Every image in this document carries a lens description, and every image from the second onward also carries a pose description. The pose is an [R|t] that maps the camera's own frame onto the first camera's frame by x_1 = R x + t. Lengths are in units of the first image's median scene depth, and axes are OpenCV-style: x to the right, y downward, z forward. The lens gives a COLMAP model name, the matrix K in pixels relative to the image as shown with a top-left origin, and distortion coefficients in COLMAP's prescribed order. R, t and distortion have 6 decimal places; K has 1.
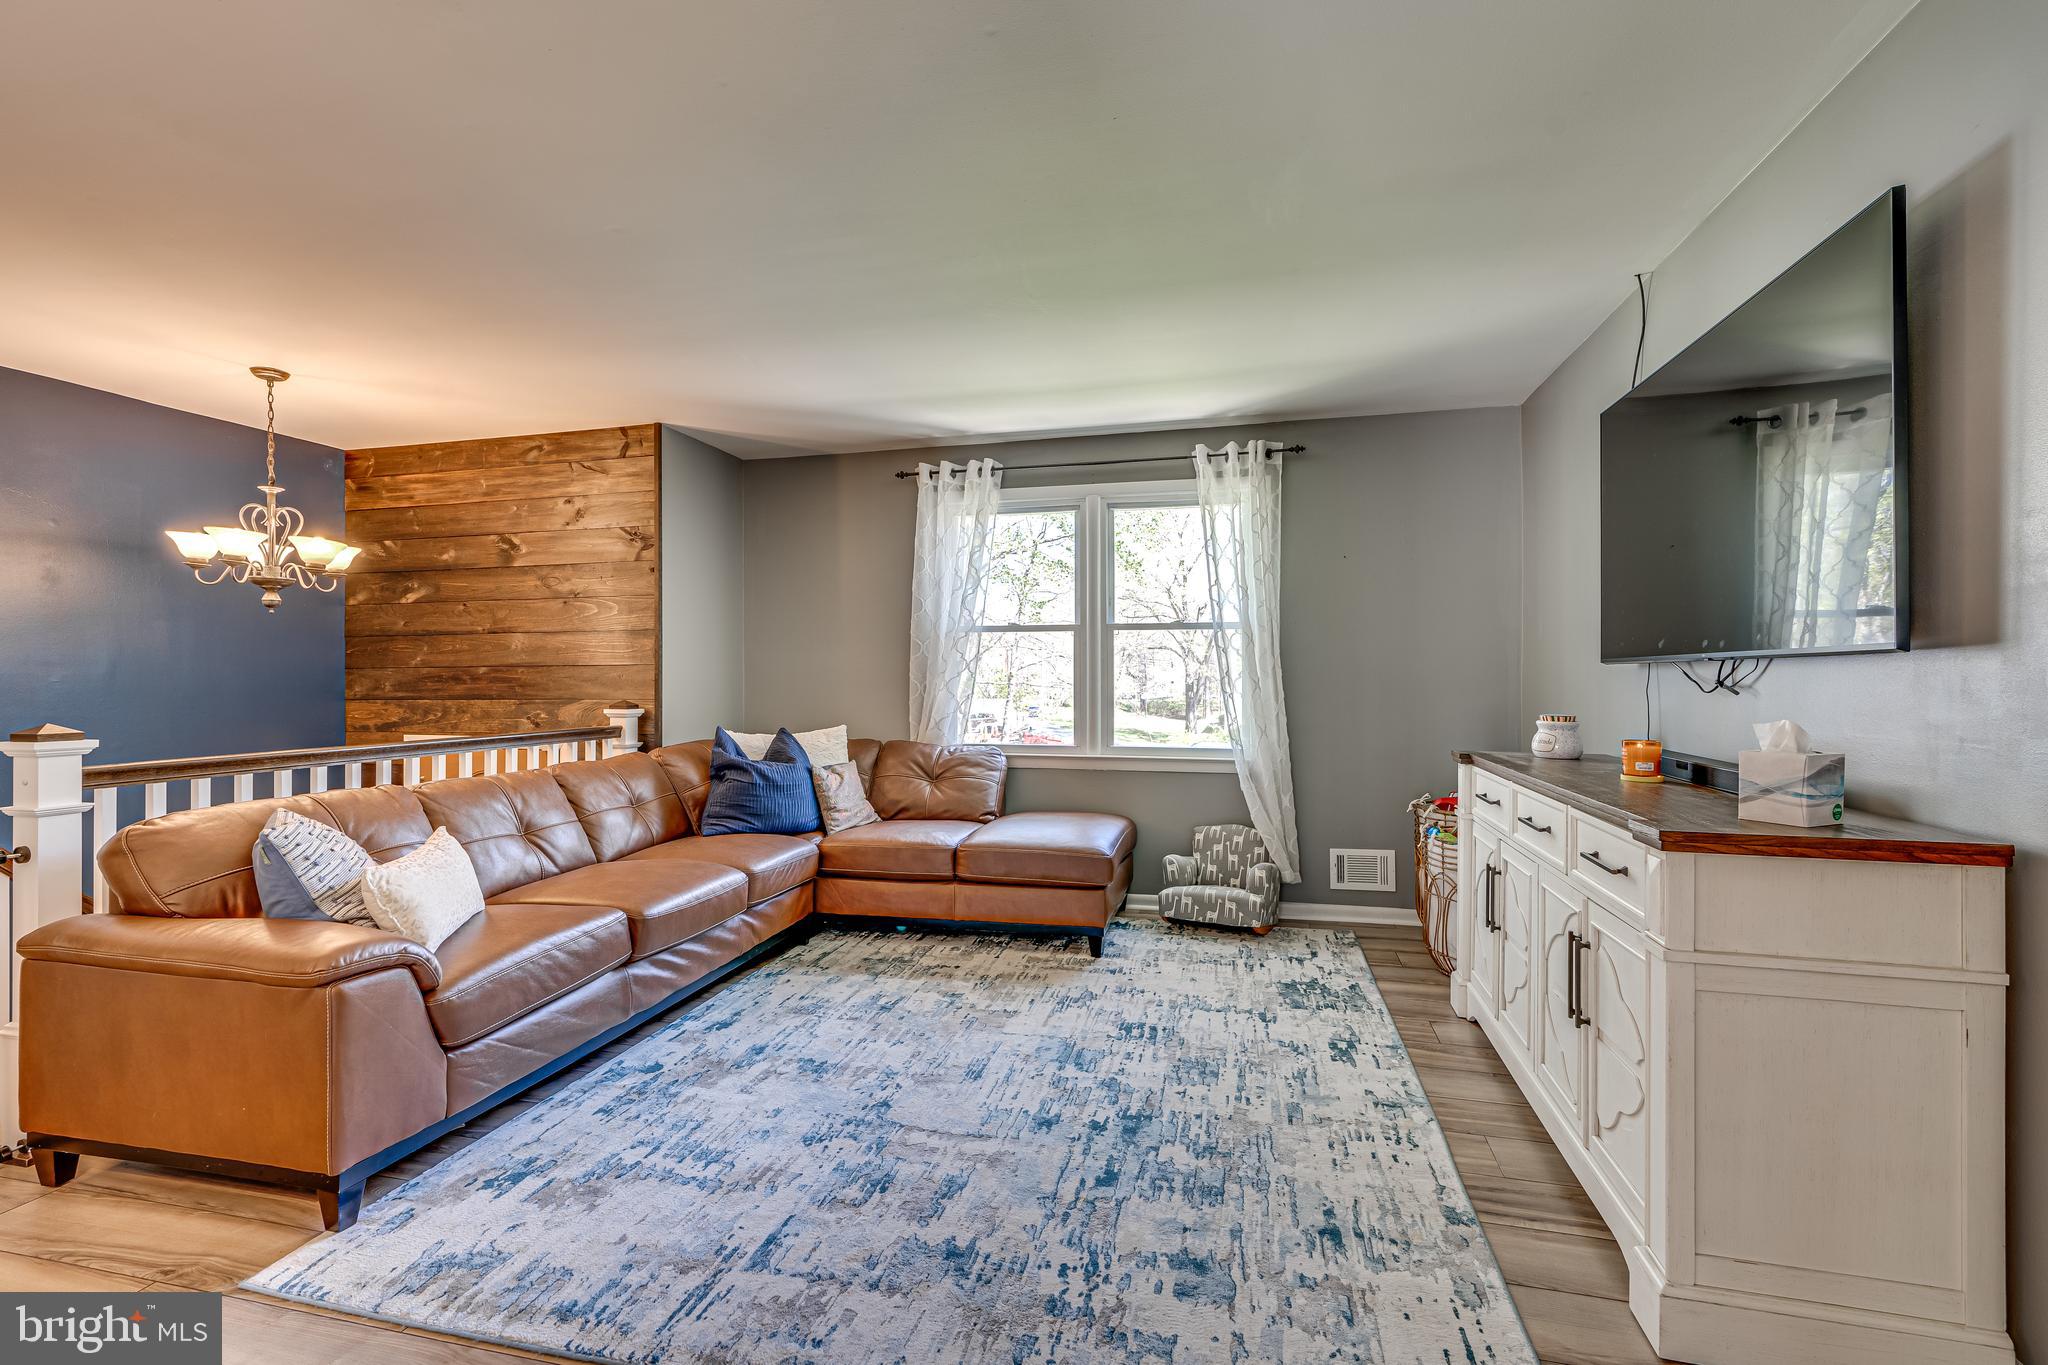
lens RADIAL K [[919.0, 0, 1022.0], [0, 919.0, 680.6], [0, 0, 1]] dist [-0.000346, 0.000581]
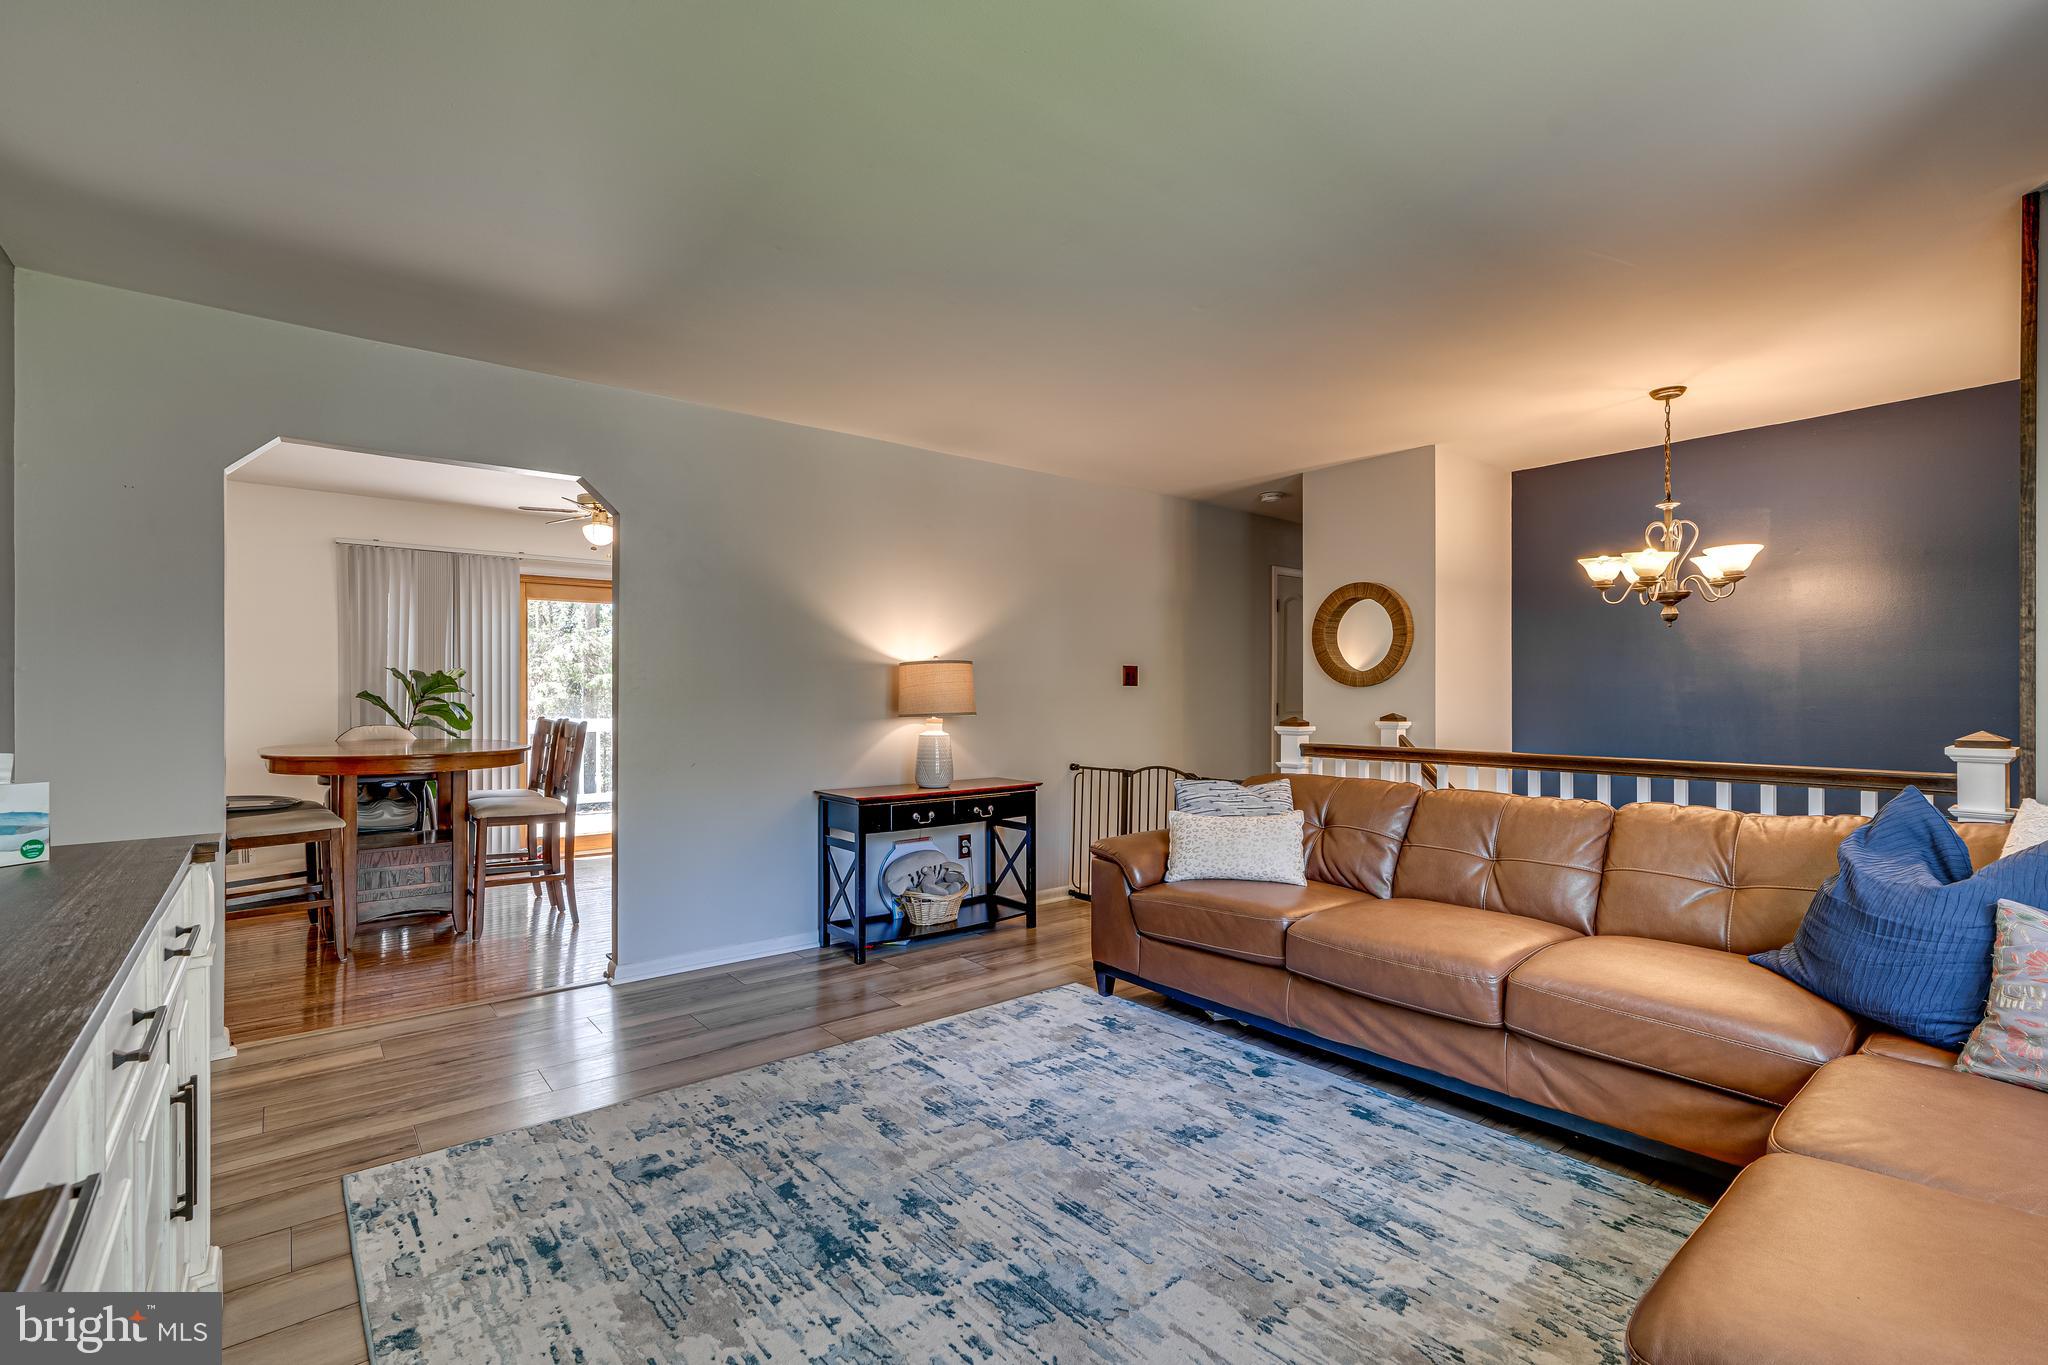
lens RADIAL K [[919.0, 0, 1022.0], [0, 919.0, 680.6], [0, 0, 1]] dist [-0.000346, 0.000581]
pose [[-0.599117, -0.006785, -0.800633, 0.681976], [-0.000700, 0.999968, -0.007951, -0.006706], [0.800661, -0.004203, -0.599103, 1.650624]]
